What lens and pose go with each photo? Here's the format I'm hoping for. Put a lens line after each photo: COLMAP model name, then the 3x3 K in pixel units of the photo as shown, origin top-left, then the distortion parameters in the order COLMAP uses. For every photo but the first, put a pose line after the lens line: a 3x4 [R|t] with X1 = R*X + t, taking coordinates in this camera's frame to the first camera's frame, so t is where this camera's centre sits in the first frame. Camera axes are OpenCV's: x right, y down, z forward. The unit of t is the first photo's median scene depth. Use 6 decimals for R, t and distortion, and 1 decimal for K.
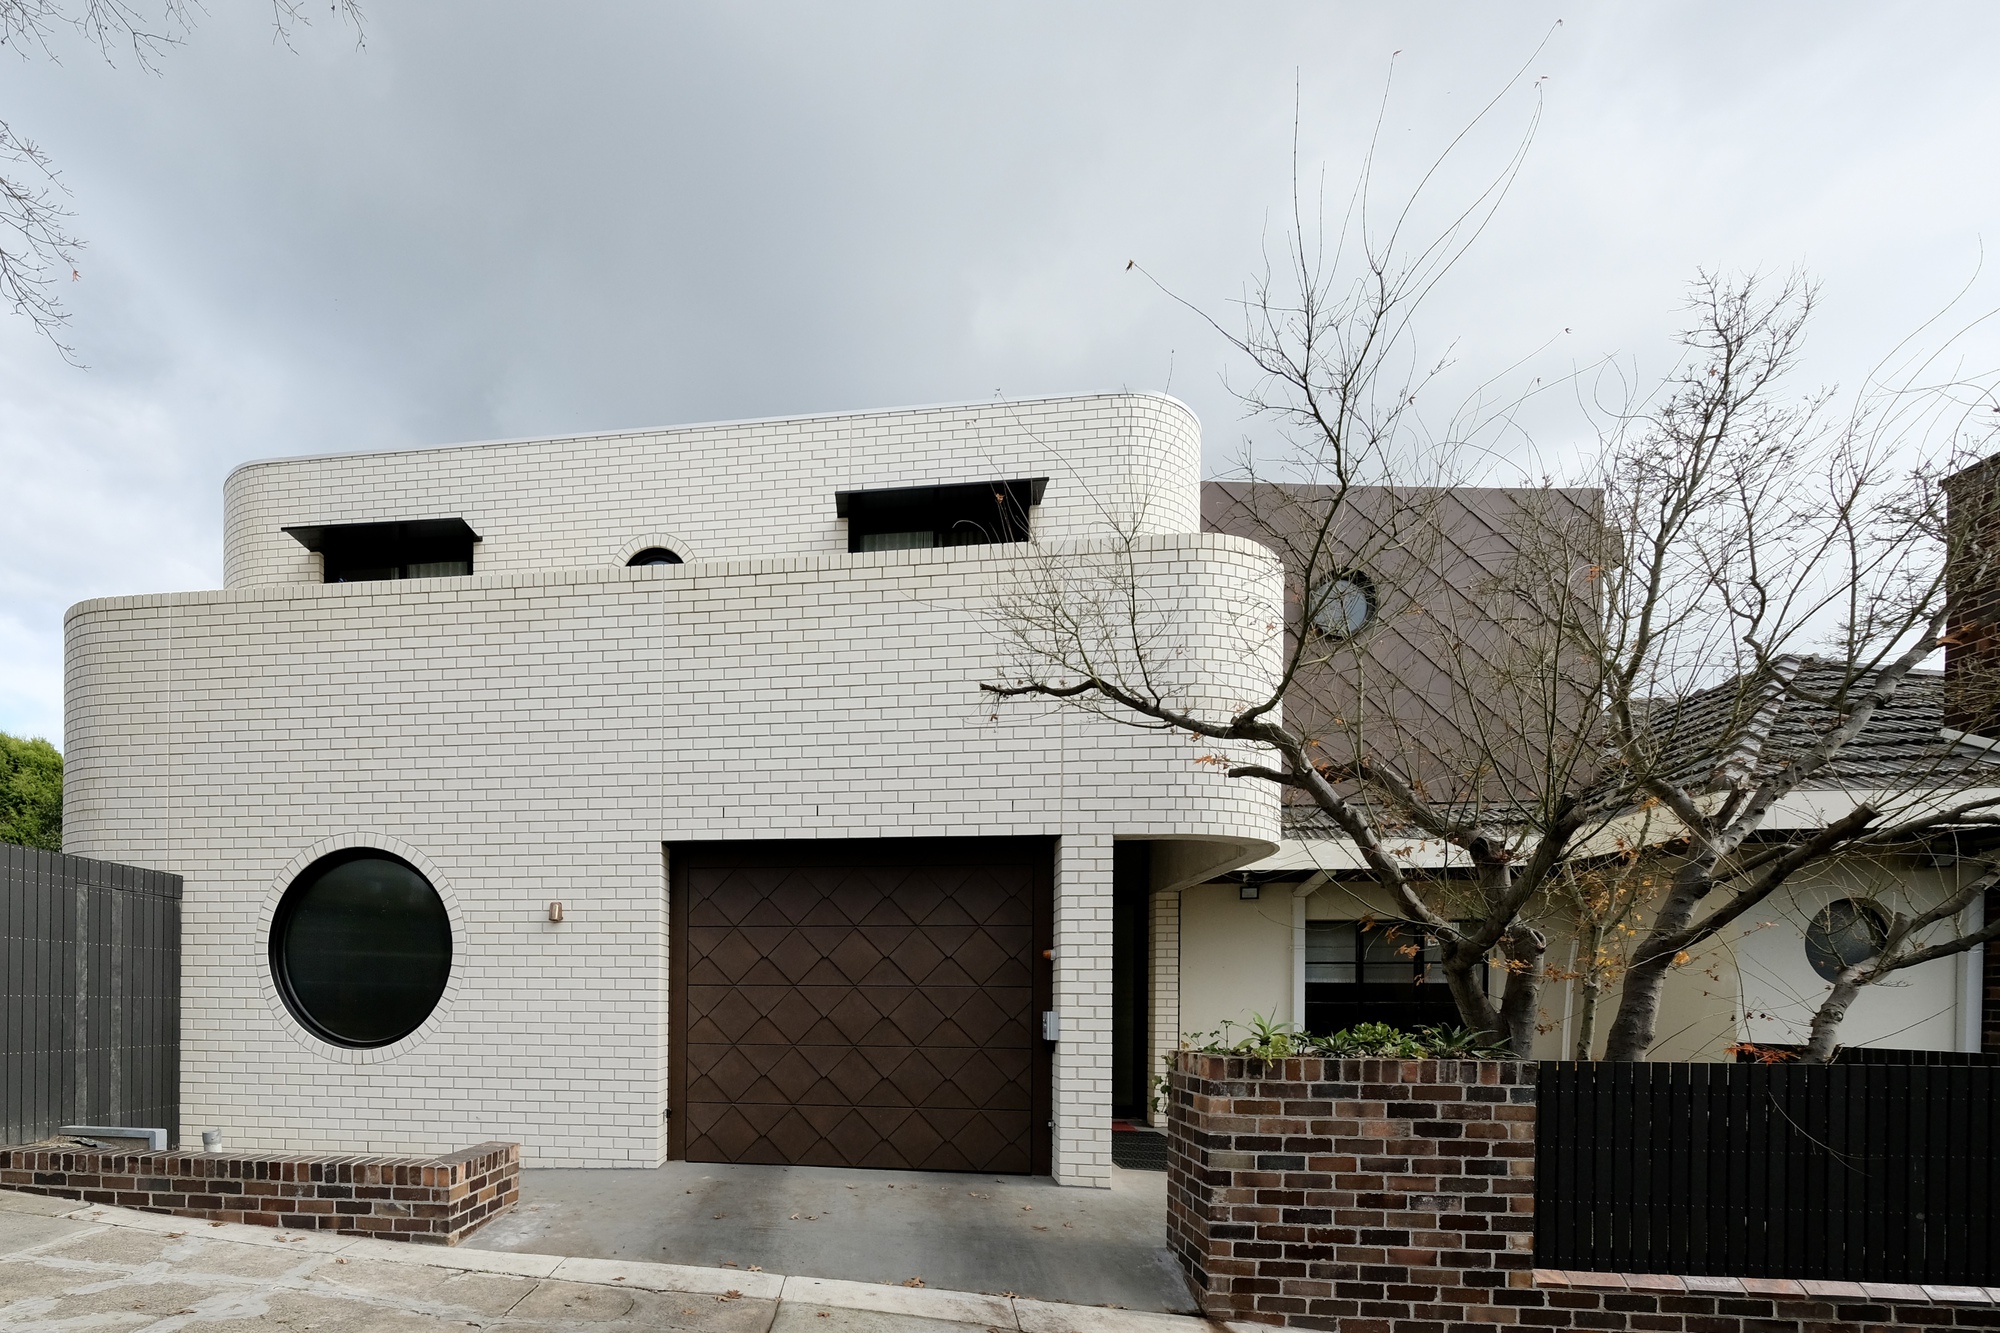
lens RADIAL K [[1164.2, 0, 958.0], [0, 1164.2, 657.8], [0, 0, 1]] dist [0.003565, -0.000166]
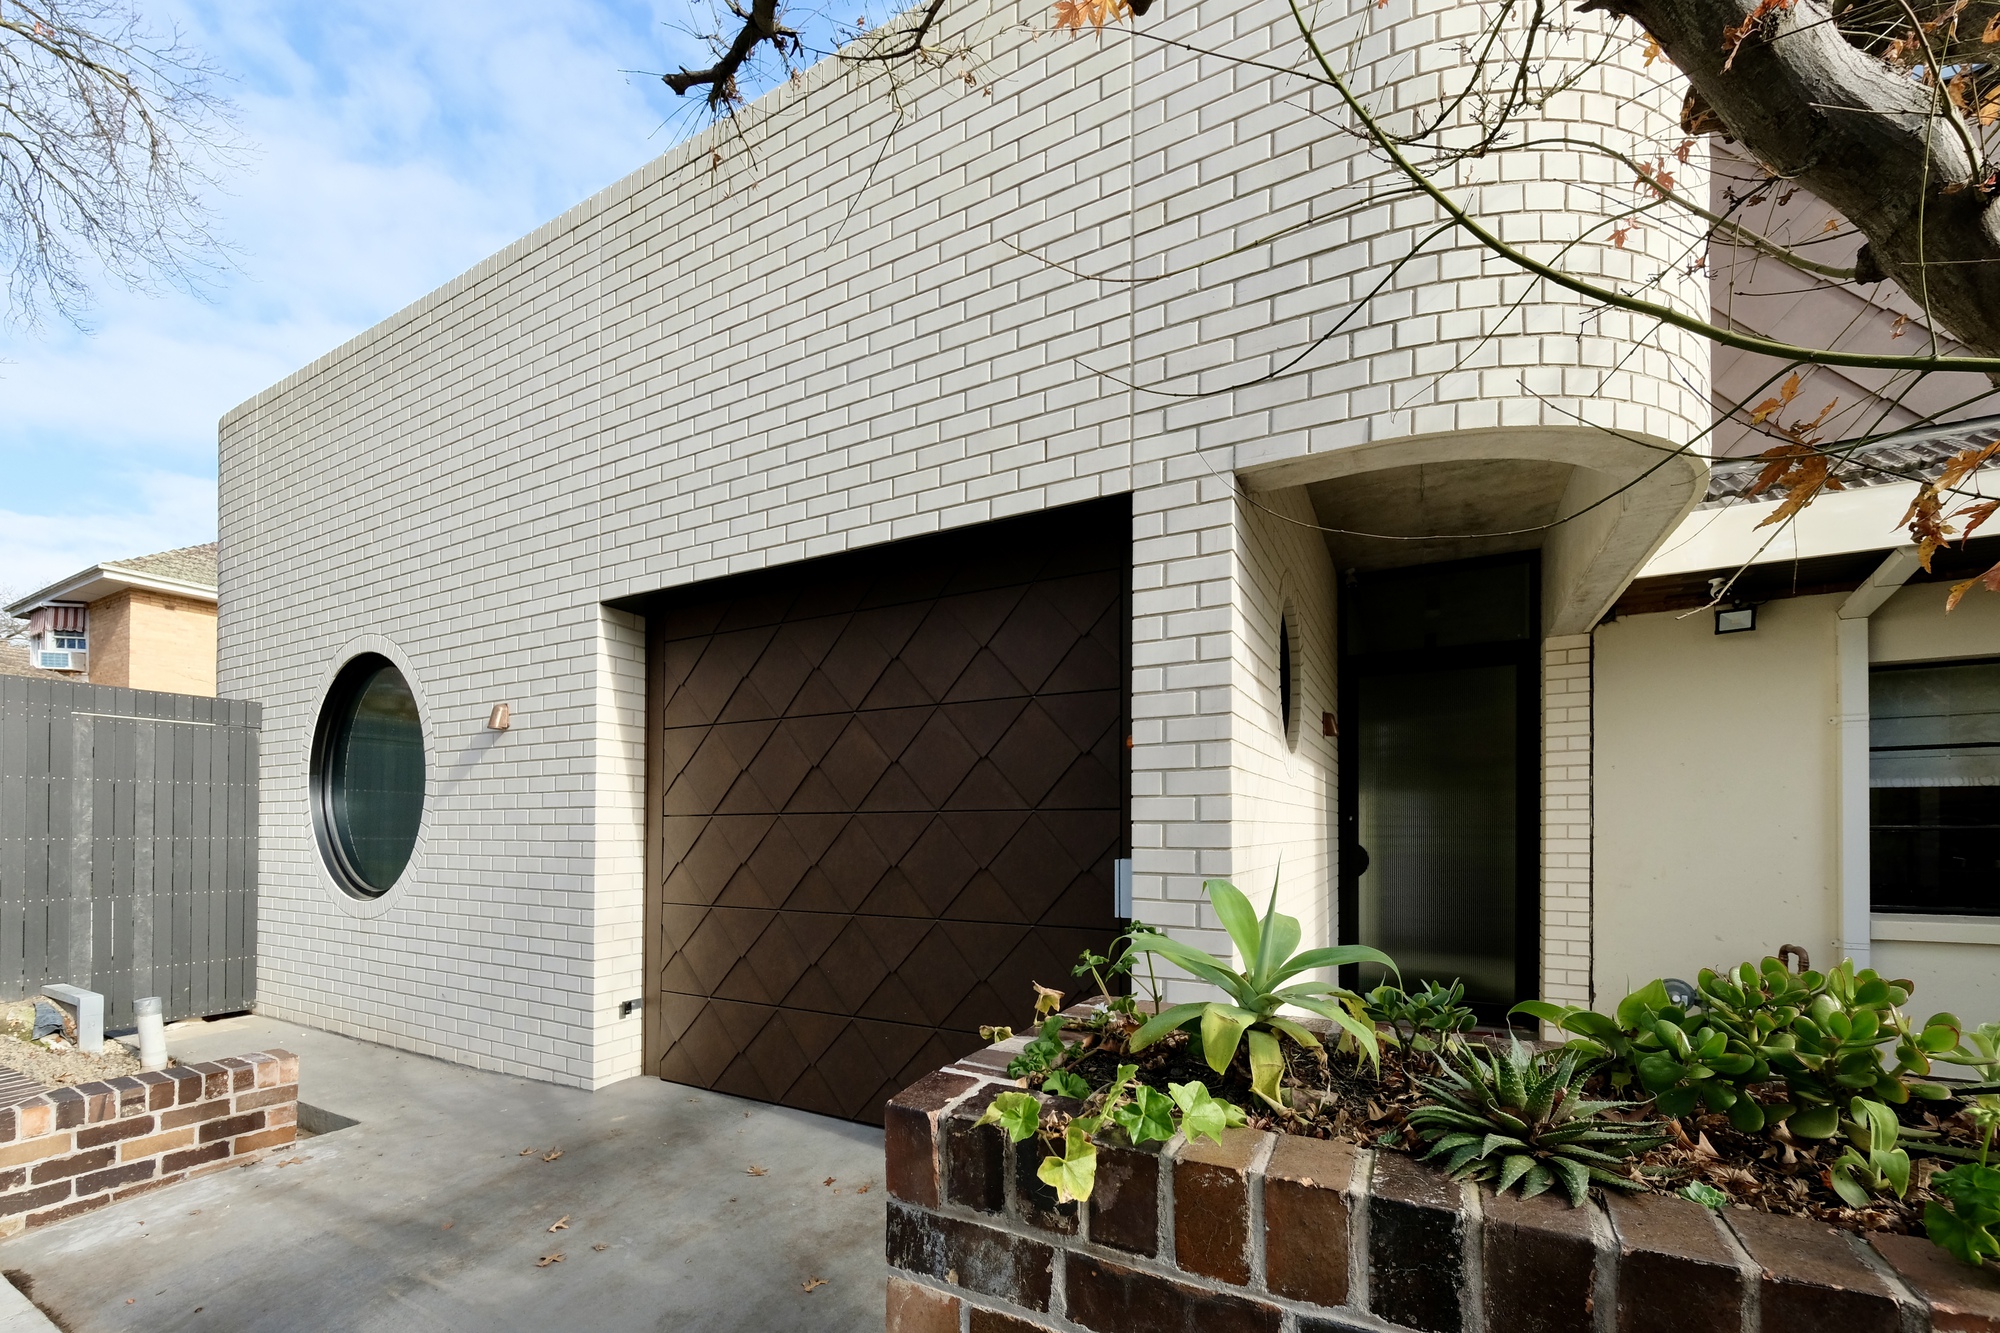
lens RADIAL K [[1164.2, 0, 958.0], [0, 1164.2, 657.8], [0, 0, 1]] dist [0.003565, -0.000166]
pose [[0.899514, -0.074482, -0.430497, 0.236111], [0.134914, 0.984557, 0.111557, 0.166838], [0.415540, -0.158427, 0.895672, 0.579762]]
